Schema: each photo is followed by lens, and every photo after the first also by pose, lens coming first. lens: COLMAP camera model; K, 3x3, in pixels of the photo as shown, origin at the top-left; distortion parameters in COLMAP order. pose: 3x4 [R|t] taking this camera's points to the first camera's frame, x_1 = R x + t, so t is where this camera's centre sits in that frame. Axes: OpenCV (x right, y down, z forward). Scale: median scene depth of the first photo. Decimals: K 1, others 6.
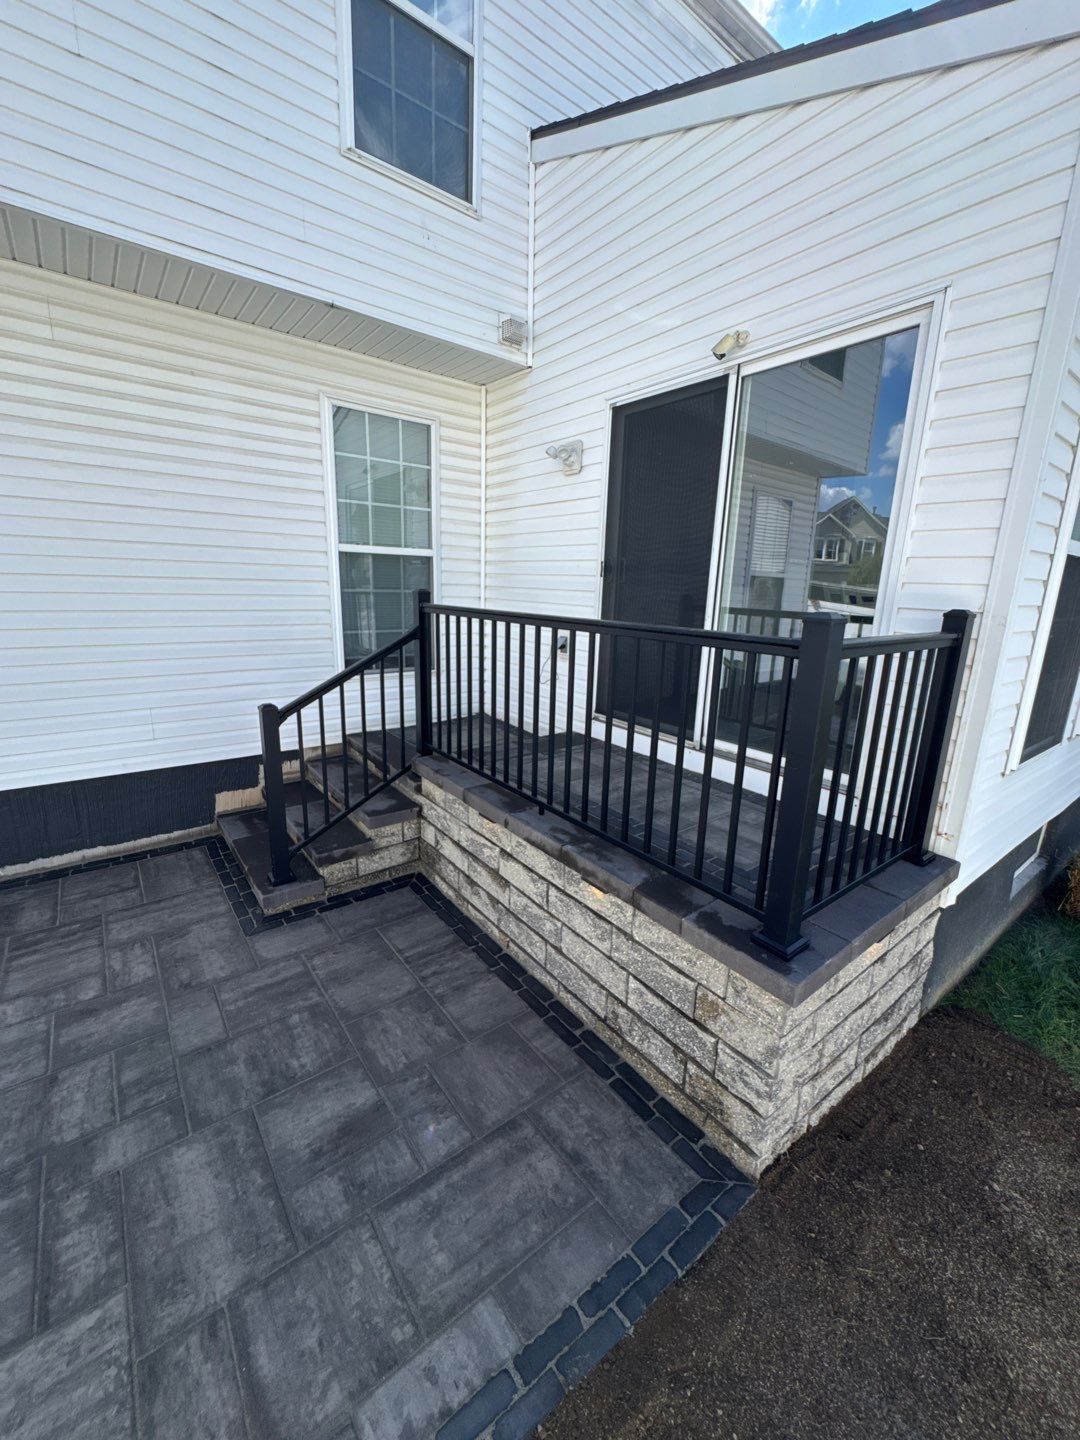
lens RADIAL K [[576.8, 0, 538.7], [0, 576.8, 716.2], [0, 0, 1]] dist [-0.003400, 0.000495]
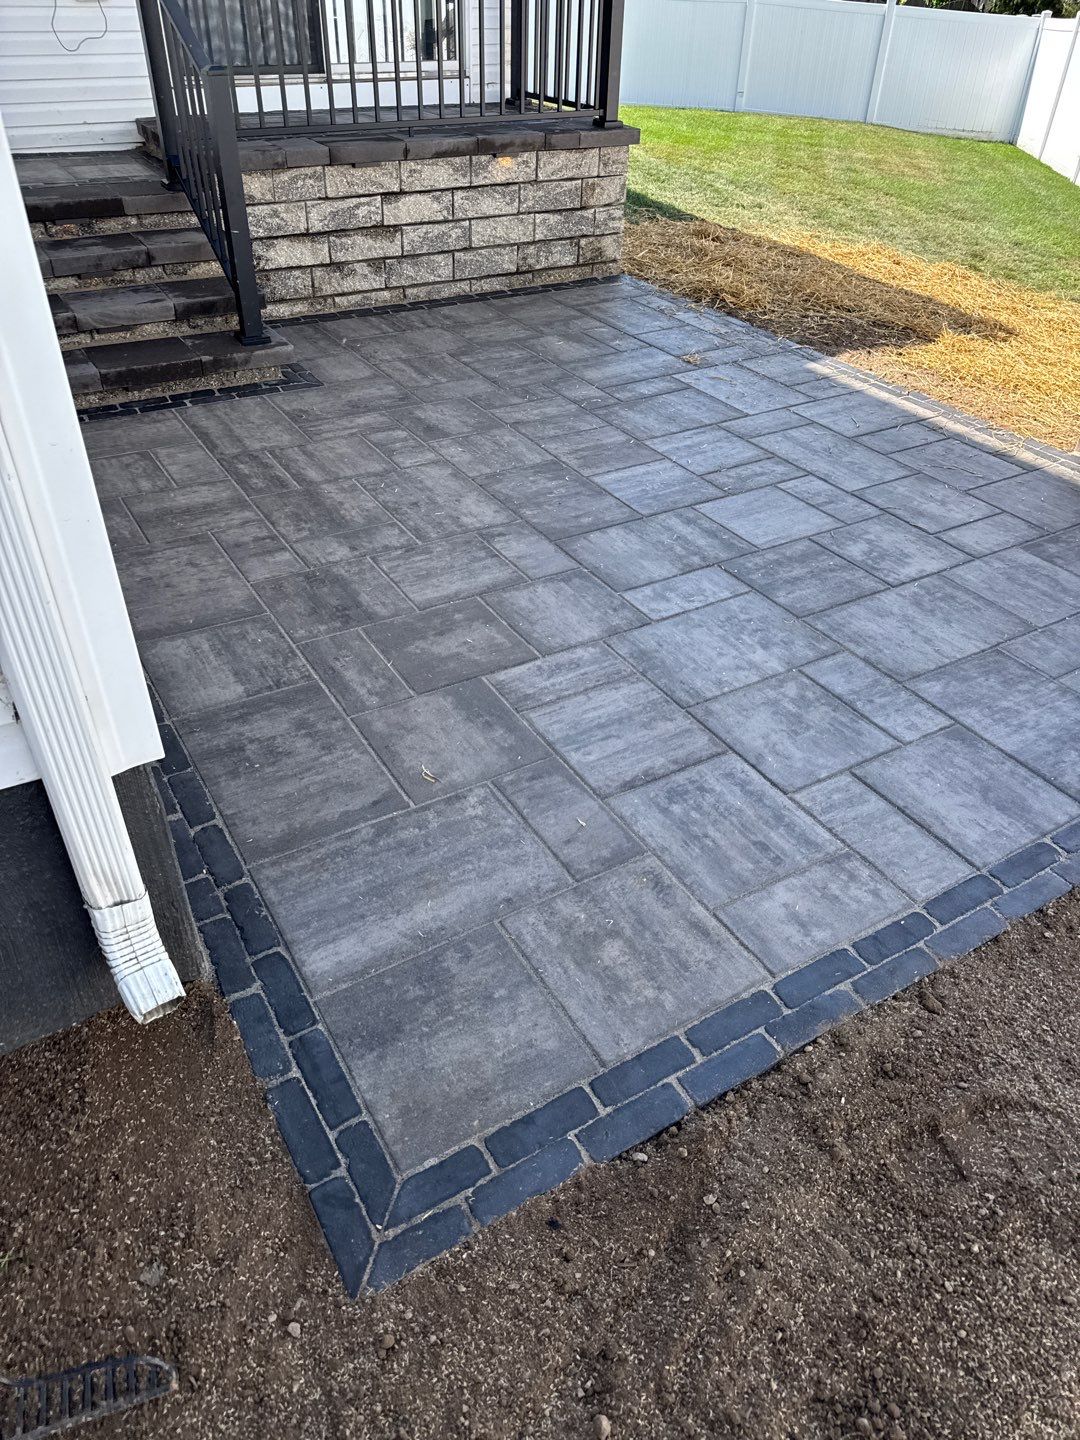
lens RADIAL K [[999.0, 0, 536.8], [0, 999.0, 718.9], [0, 0, 1]] dist [0.144302, -0.266568]
pose [[0.115688, -0.618487, 0.777232, -2.176549], [0.210209, 0.780007, 0.589407, -0.056299], [-0.970788, 0.095194, 0.220249, 0.462956]]
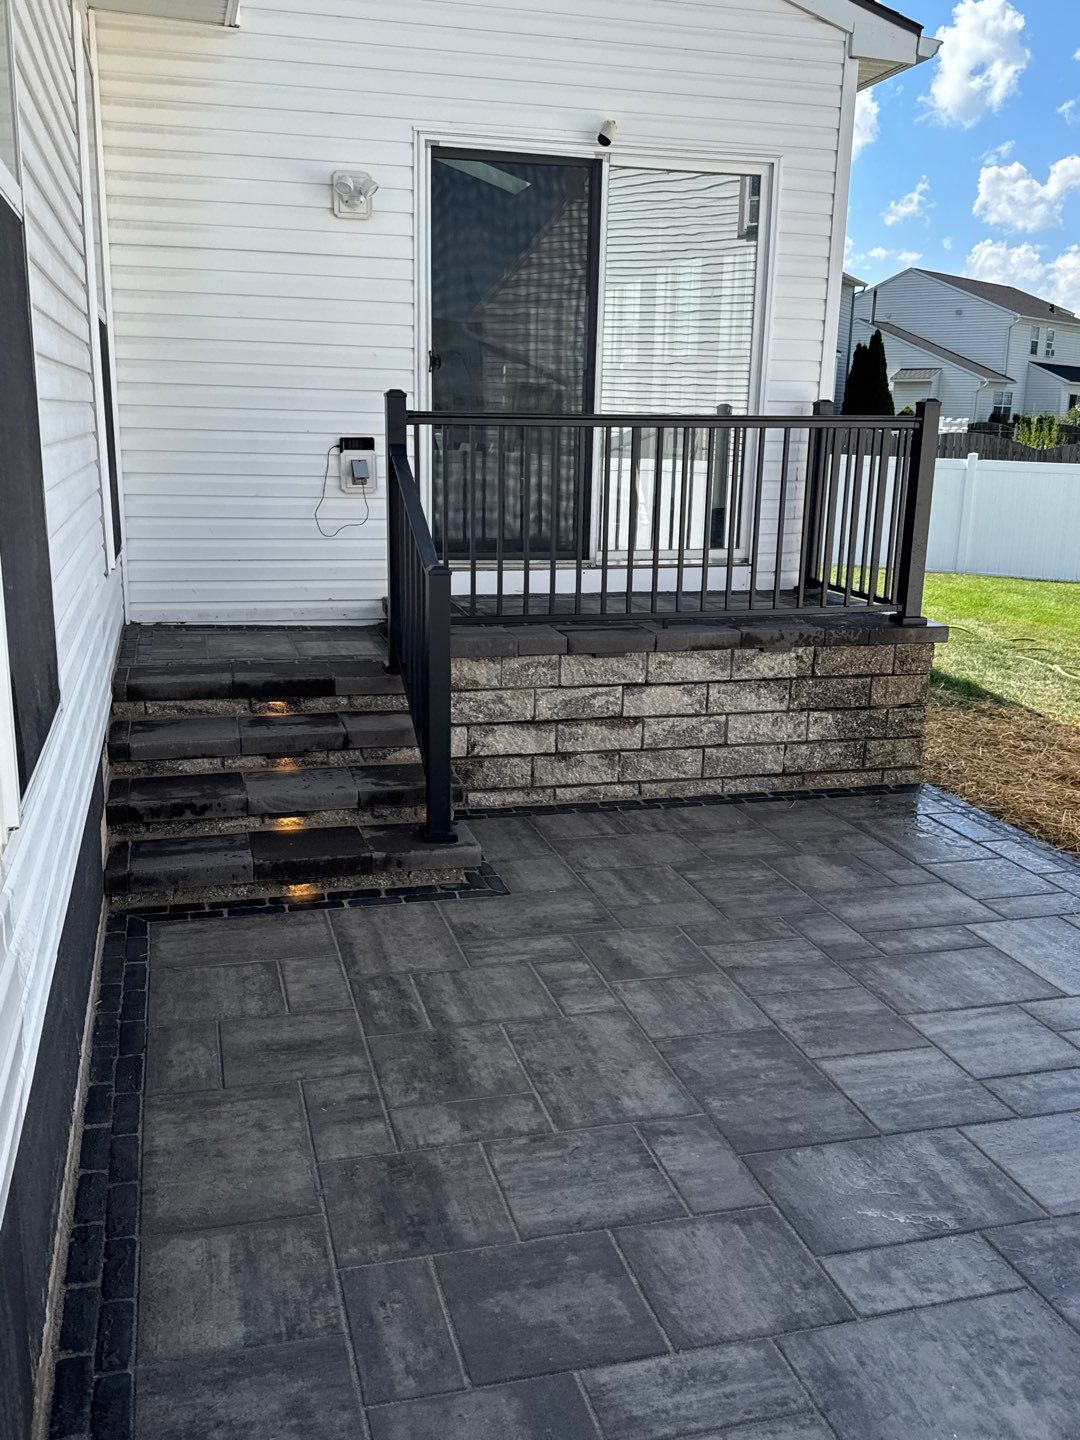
lens RADIAL K [[1287.7, 0, 536.0], [0, 1287.7, 716.6], [0, 0, 1]] dist [0.179751, -0.369894]
pose [[0.375744, -0.232168, 0.897170, -2.077934], [0.203884, 0.965100, 0.164358, -0.085970], [-0.904017, 0.121163, 0.409966, 0.339708]]
